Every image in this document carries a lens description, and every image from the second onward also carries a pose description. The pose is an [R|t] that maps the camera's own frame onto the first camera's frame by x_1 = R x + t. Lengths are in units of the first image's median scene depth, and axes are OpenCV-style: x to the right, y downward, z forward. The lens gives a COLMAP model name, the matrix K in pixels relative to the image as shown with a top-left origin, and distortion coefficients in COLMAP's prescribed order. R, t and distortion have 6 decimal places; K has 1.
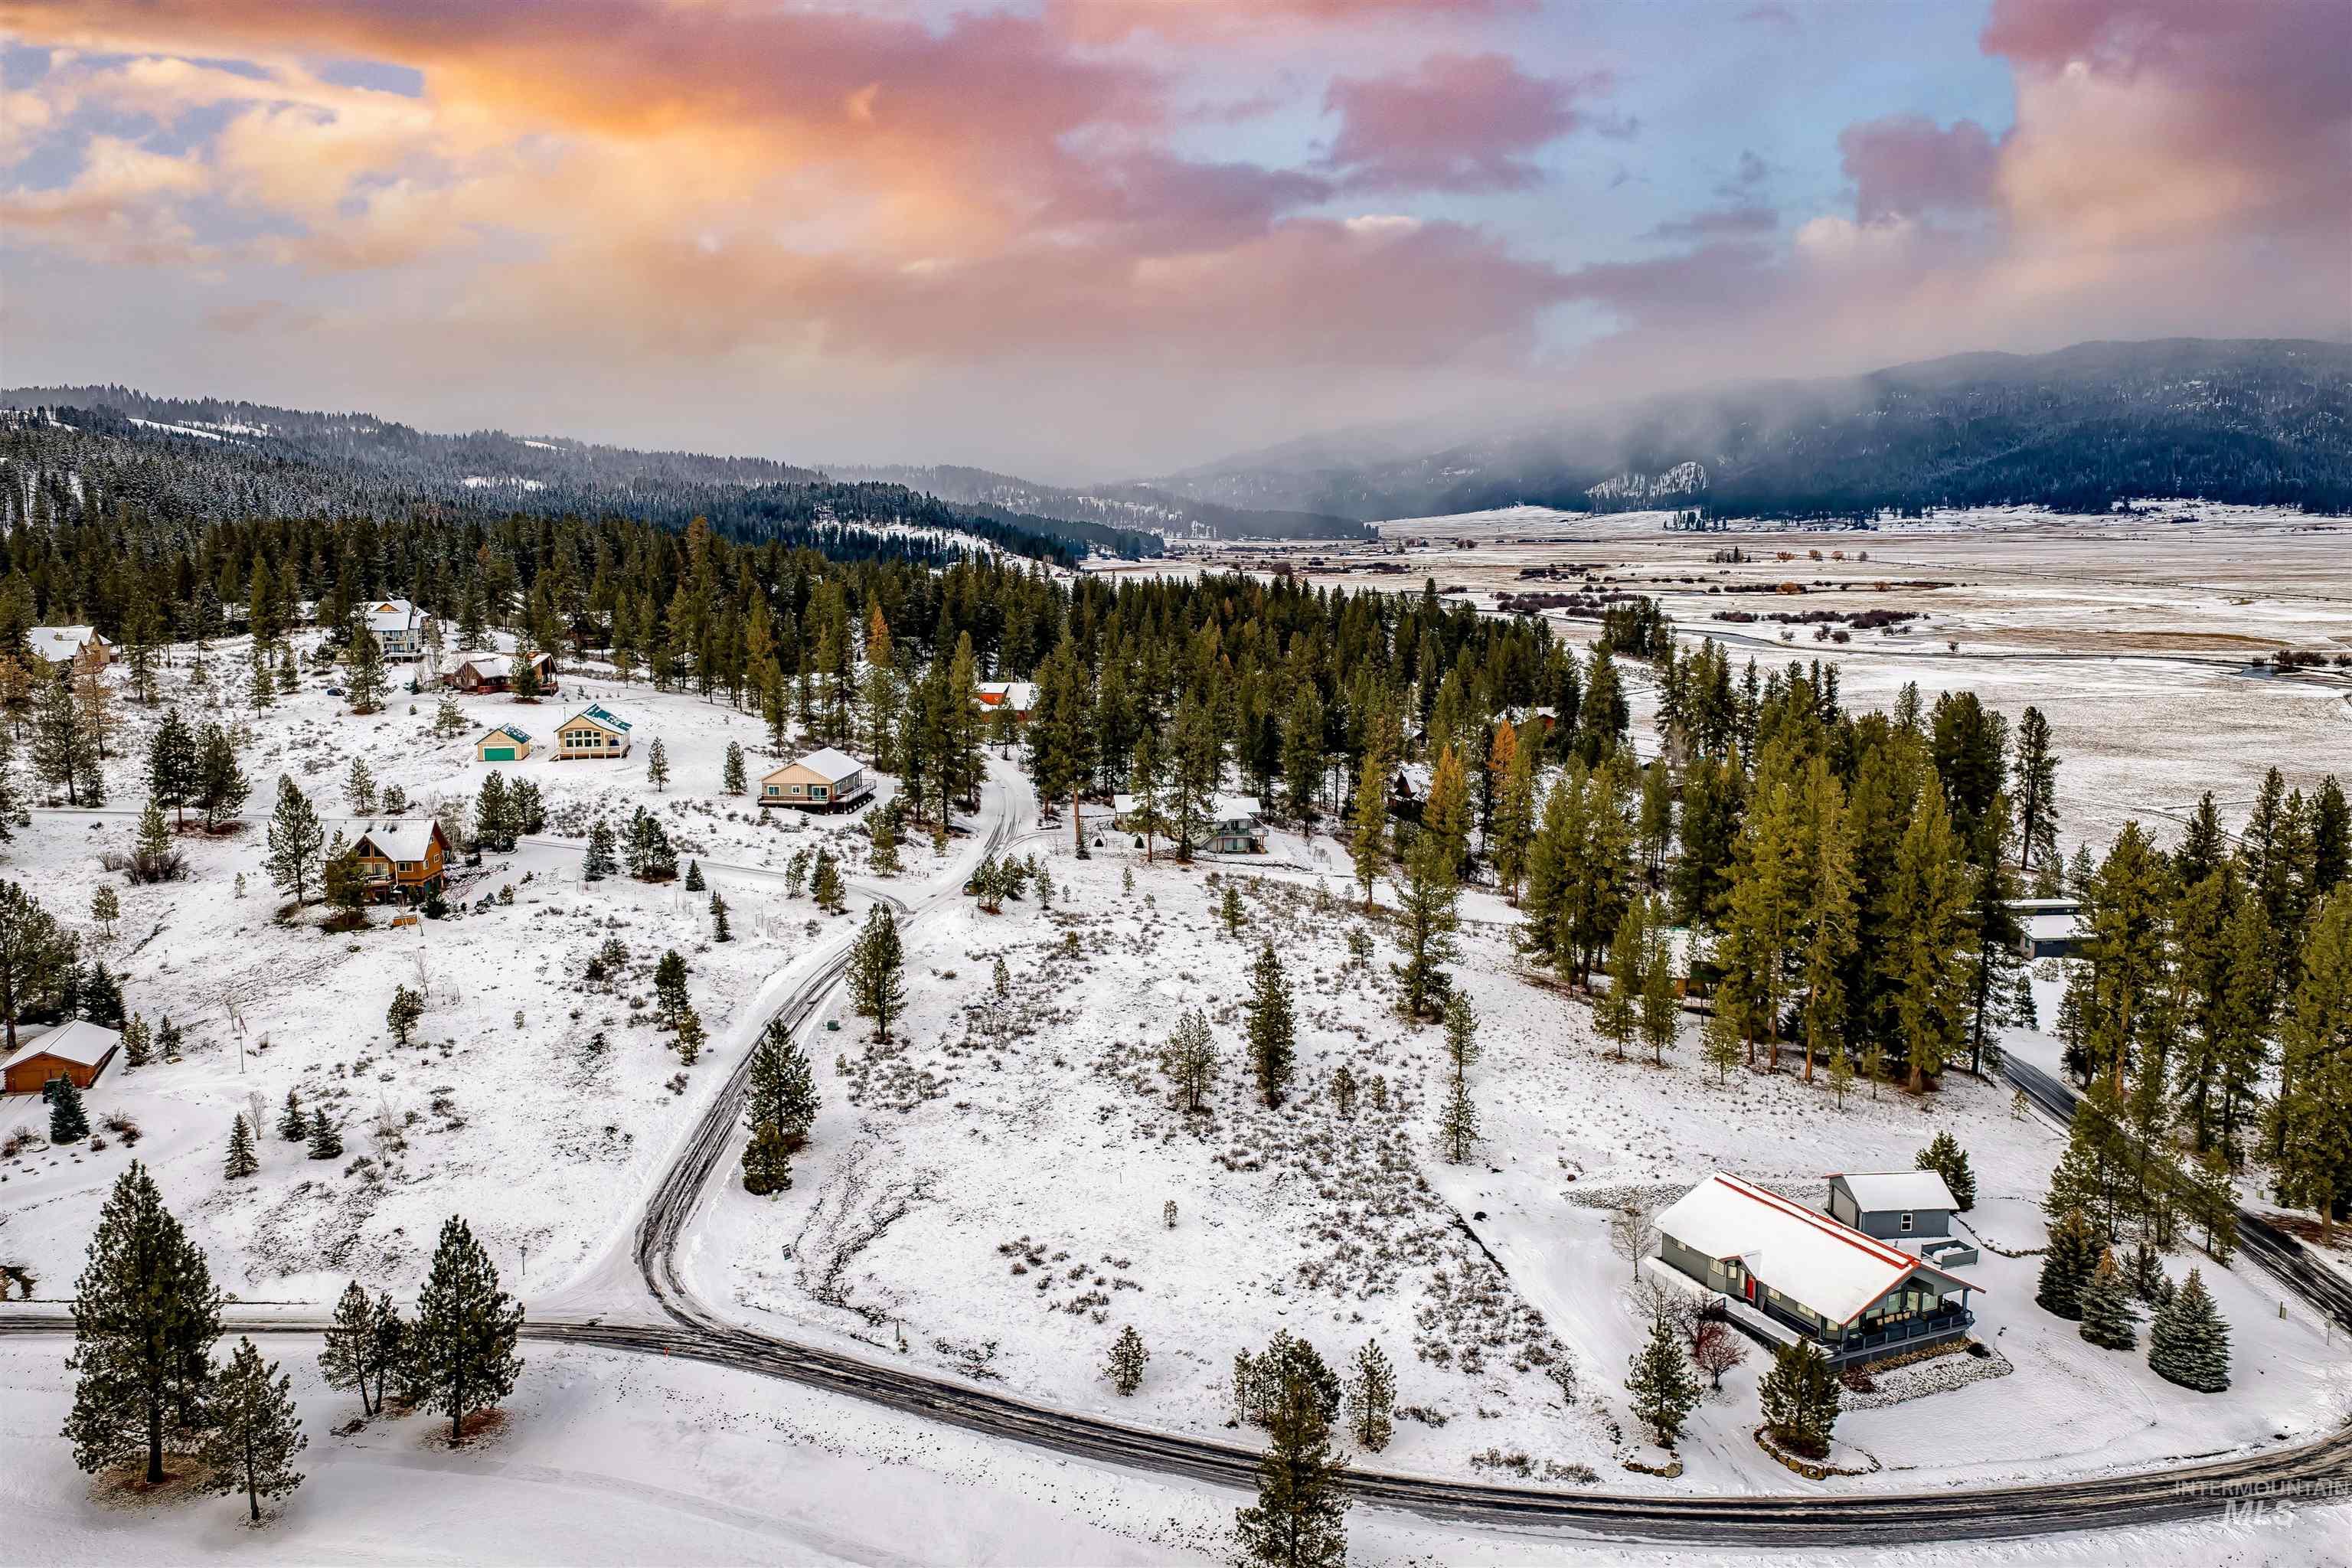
lens RADIAL K [[1941.9, 0, 1177.1], [0, 1941.9, 790.7], [0, 0, 1]] dist [0.022860, -0.042598]
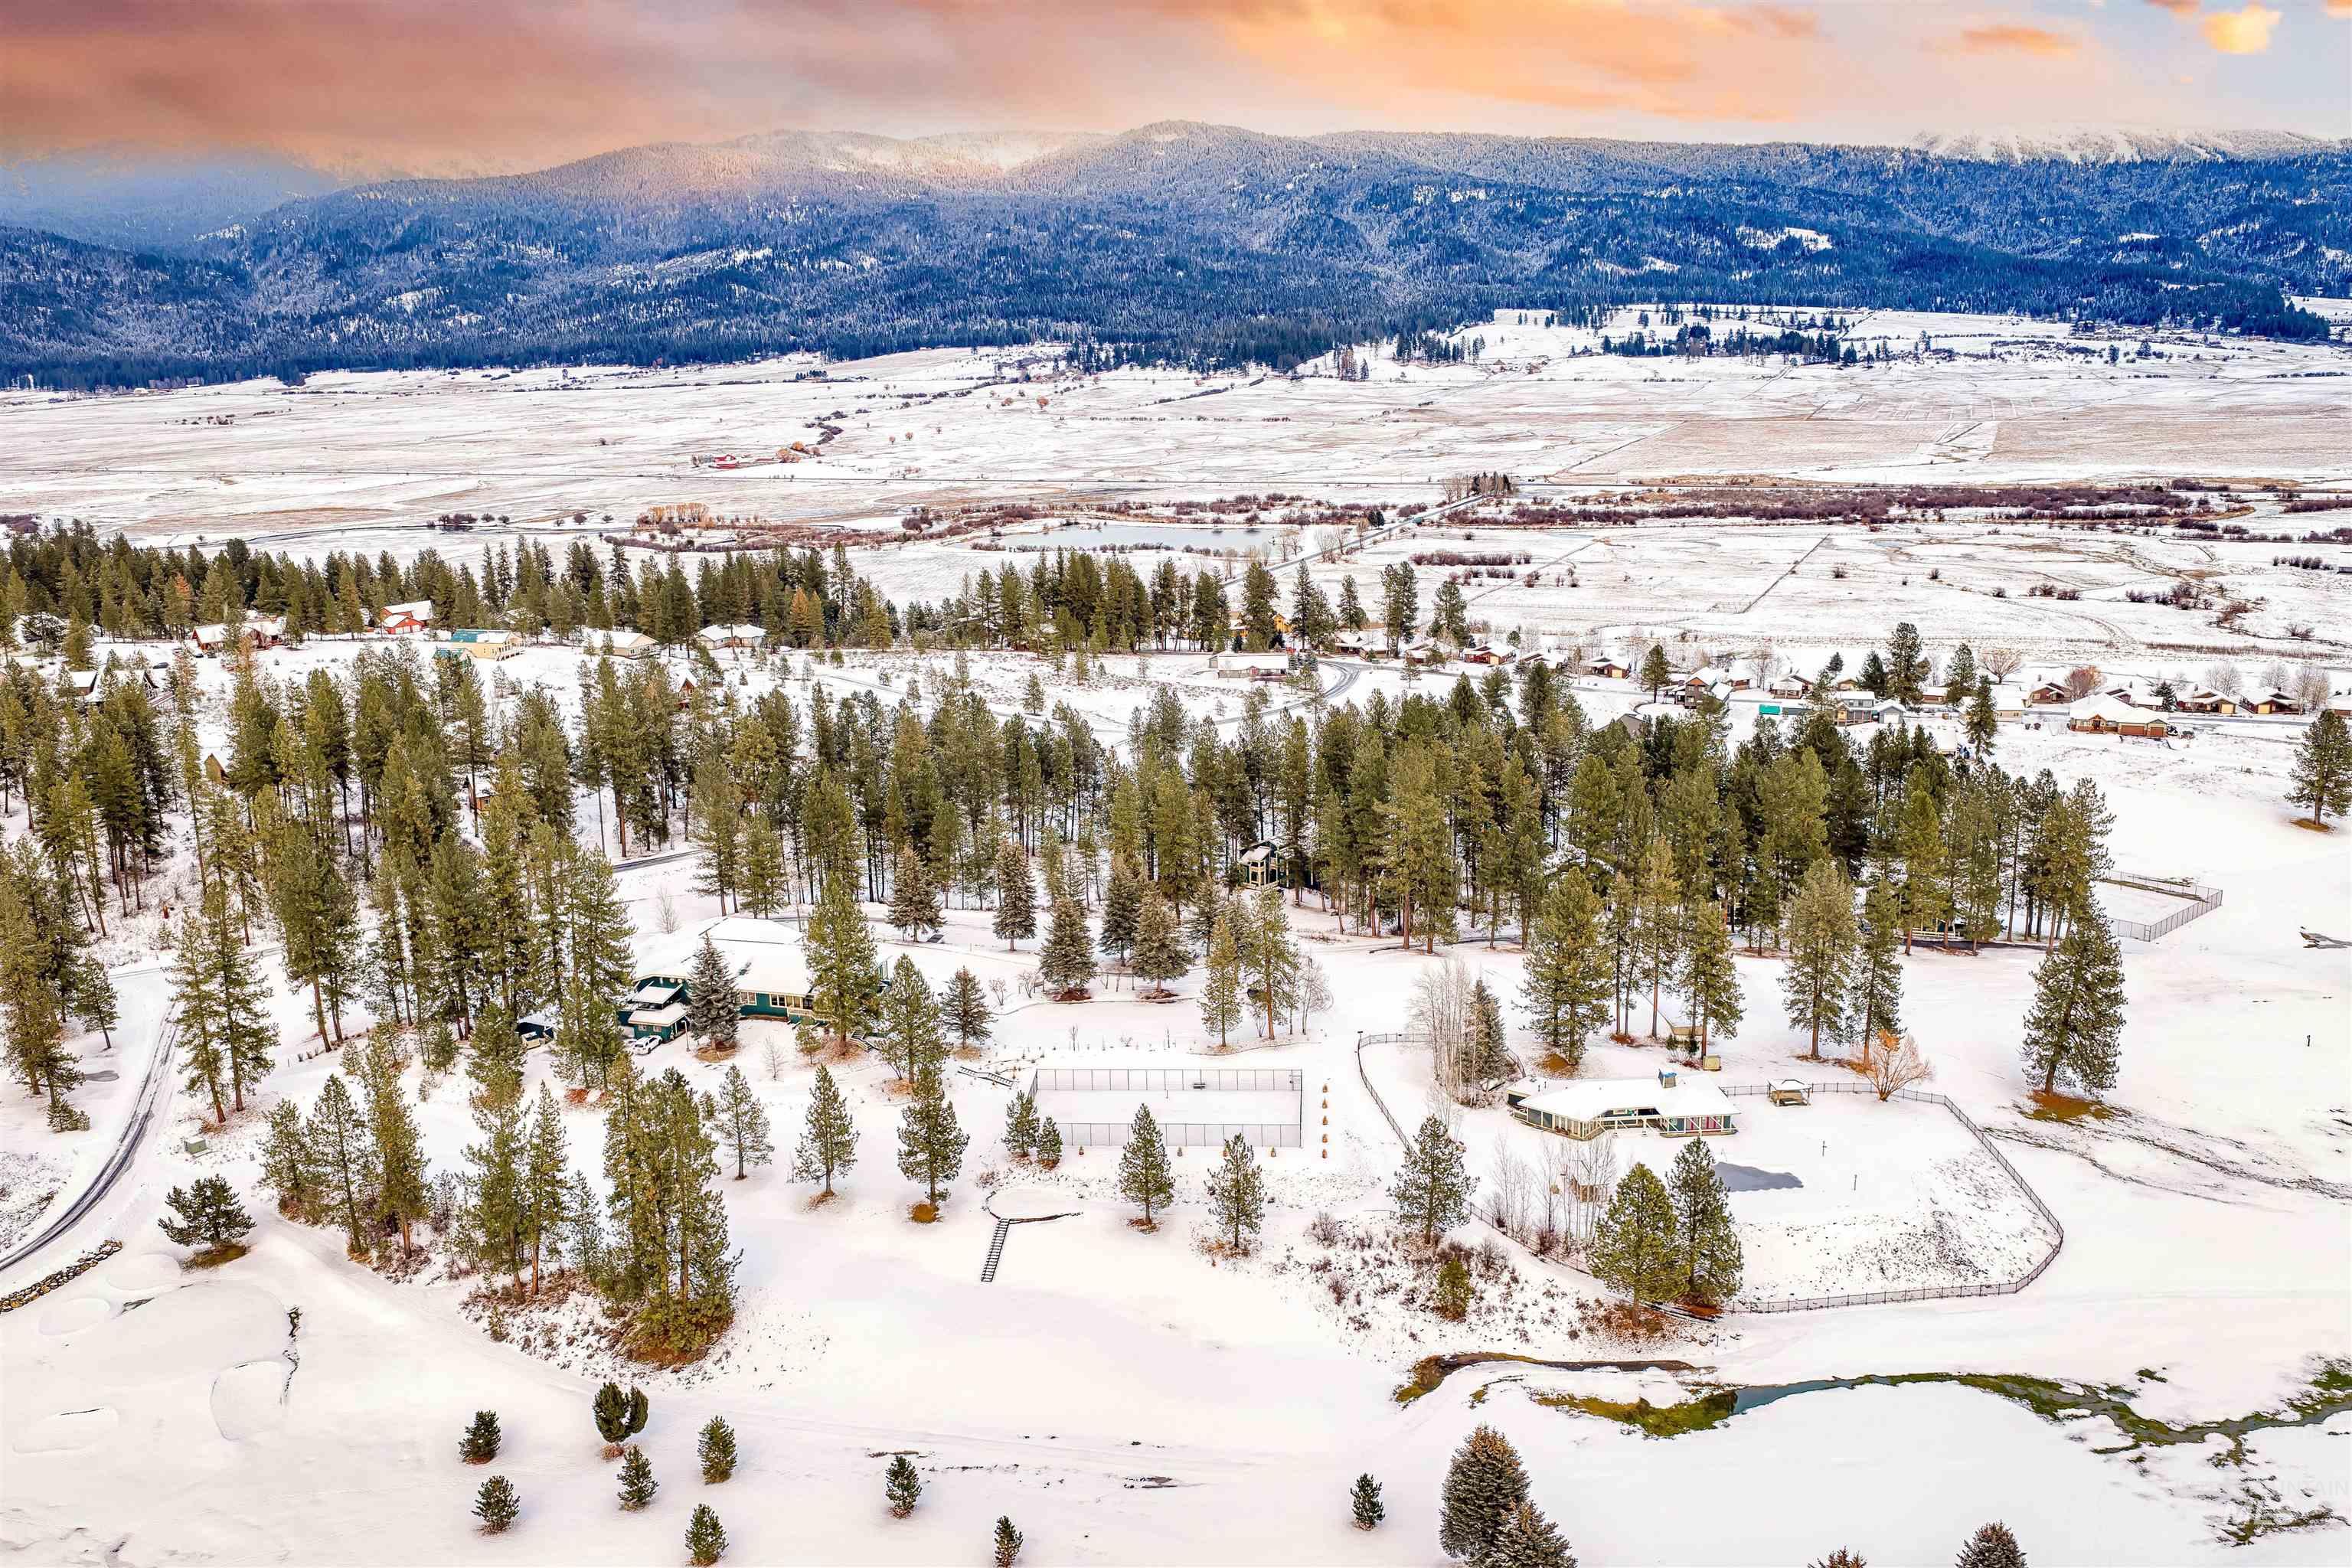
lens RADIAL K [[1947.4, 0, 1176.0], [0, 1947.4, 784.0], [0, 0, 1]] dist [0.003842, -0.002523]
pose [[0.417905, -0.216166, 0.882399, -2.658548], [0.156247, 0.973909, 0.164585, -0.165807], [-0.894954, 0.069092, 0.440776, -0.481939]]
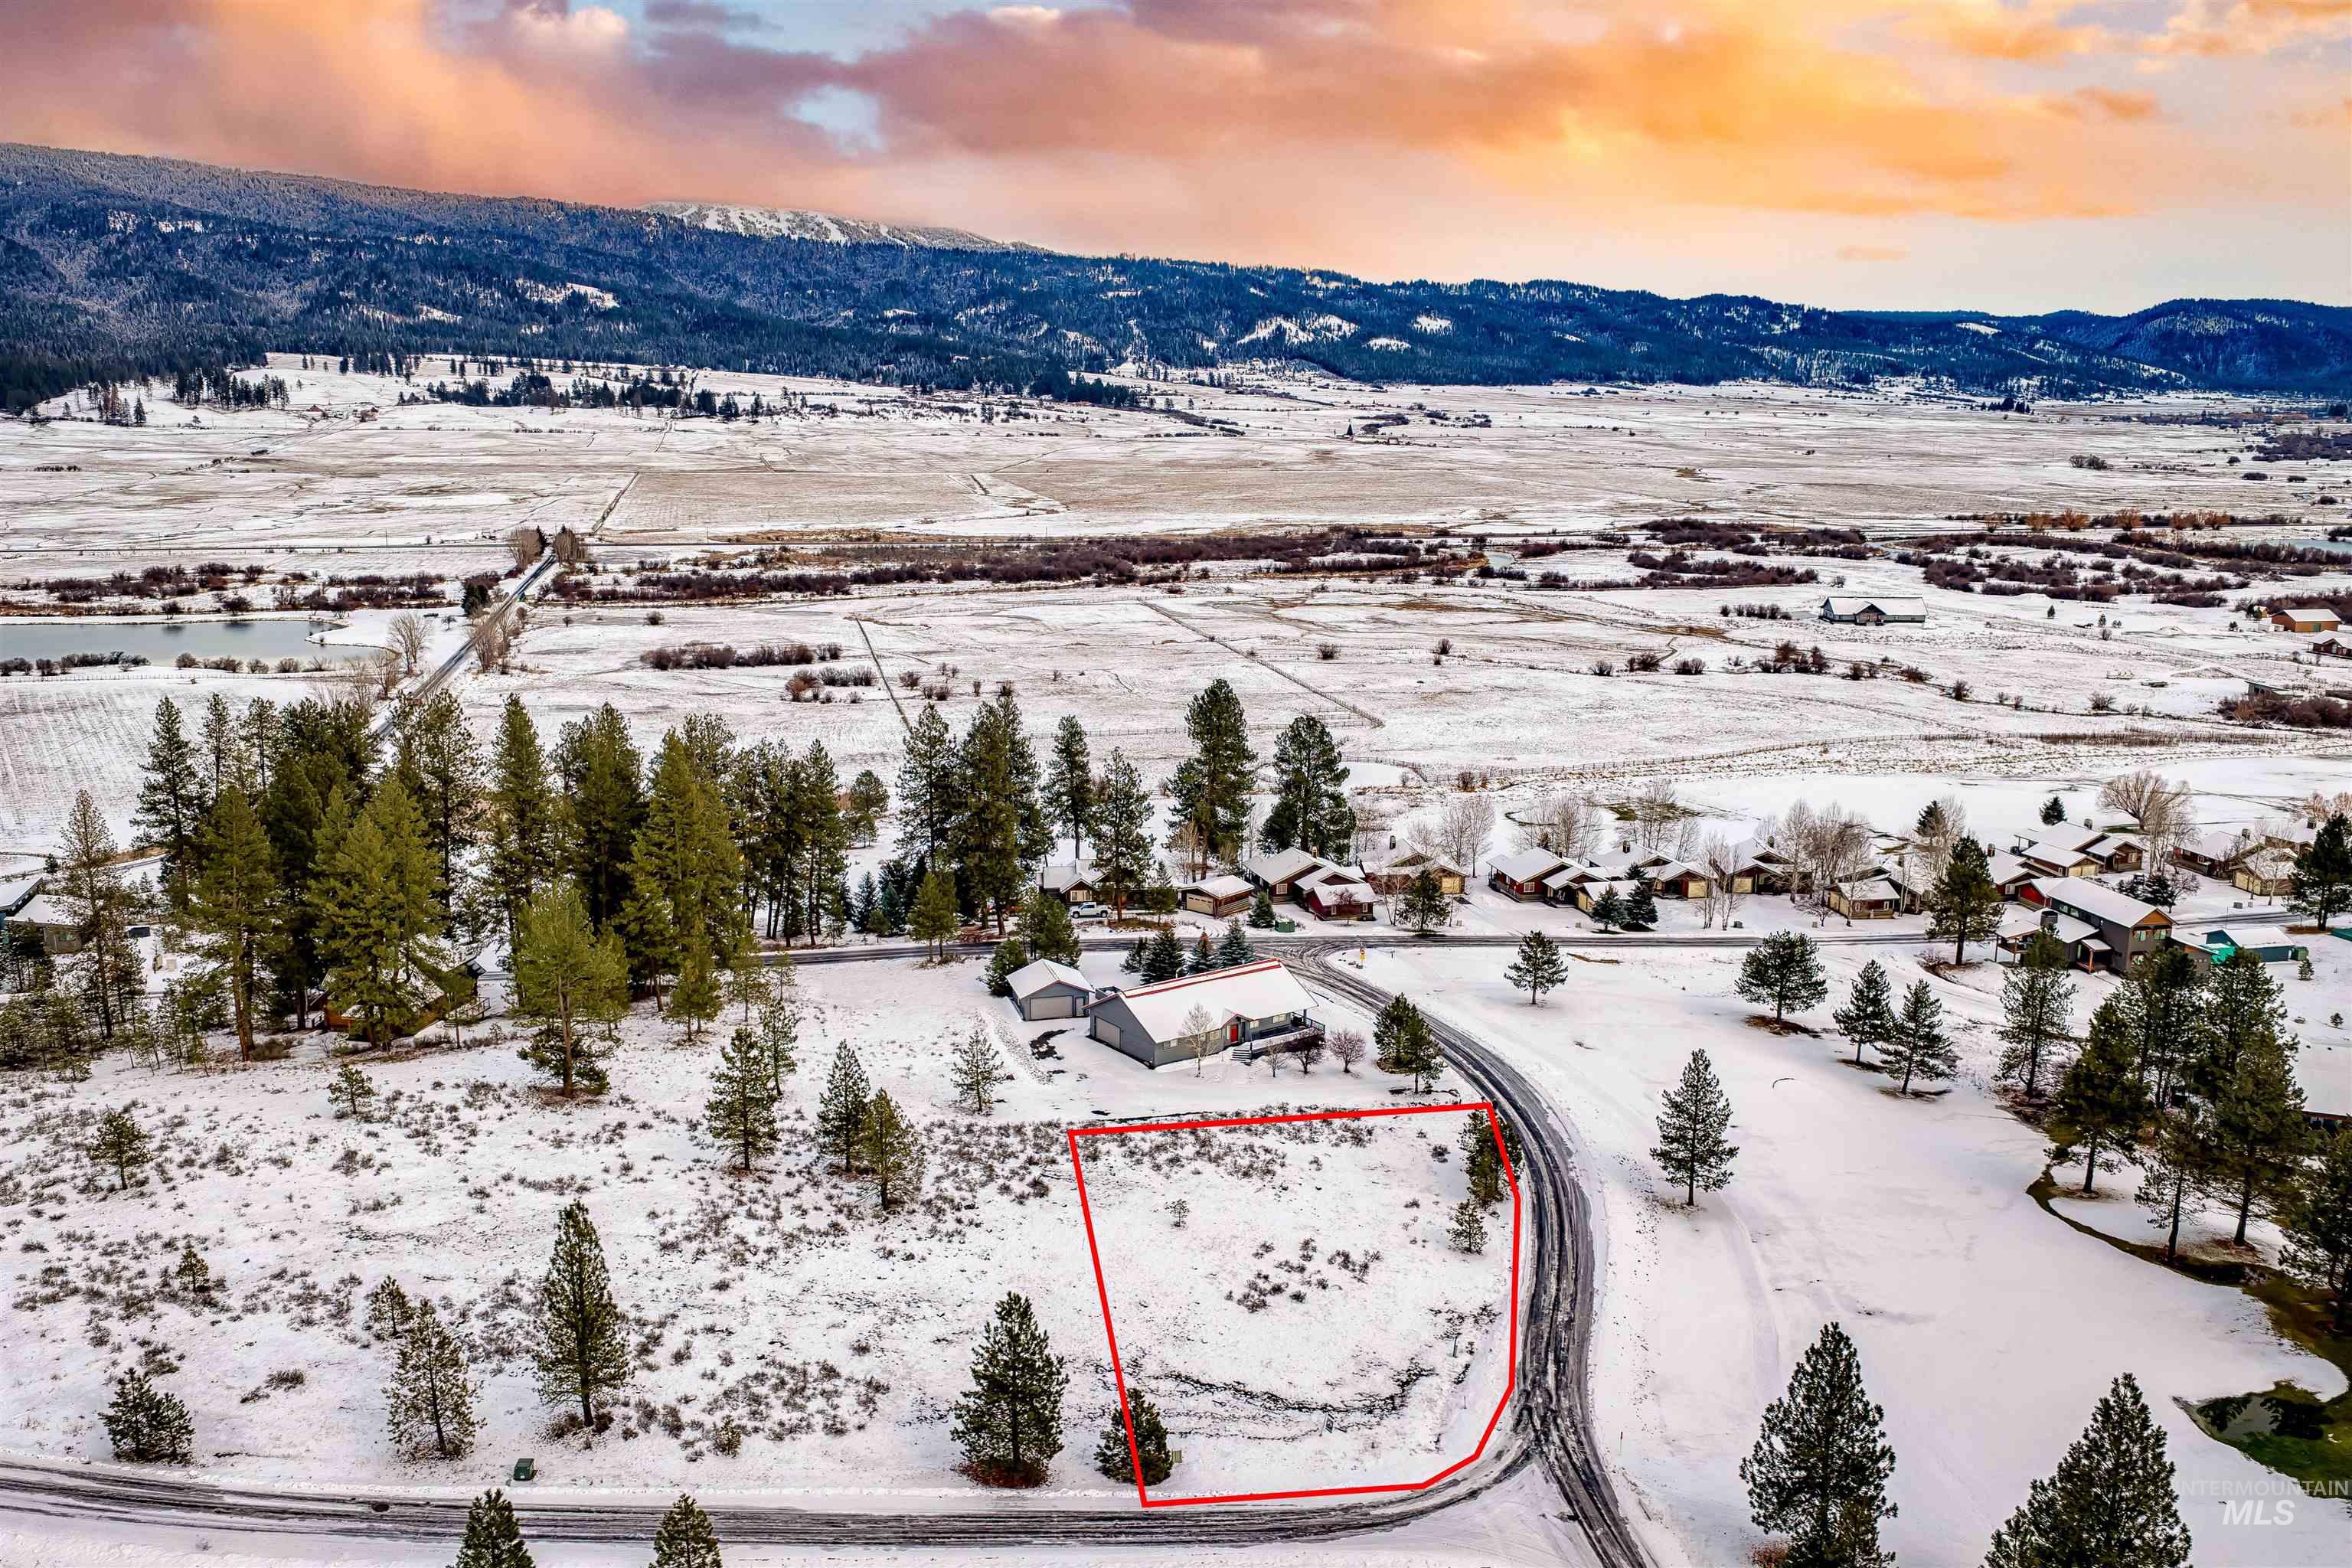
lens RADIAL K [[1947.3, 0, 1181.3], [0, 1947.3, 787.8], [0, 0, 1]] dist [0.008304, -0.015397]
pose [[-0.195355, -0.196680, 0.960809, -0.782898], [0.138367, 0.964358, 0.225539, -0.181928], [-0.970923, 0.177004, -0.161178, 0.969938]]
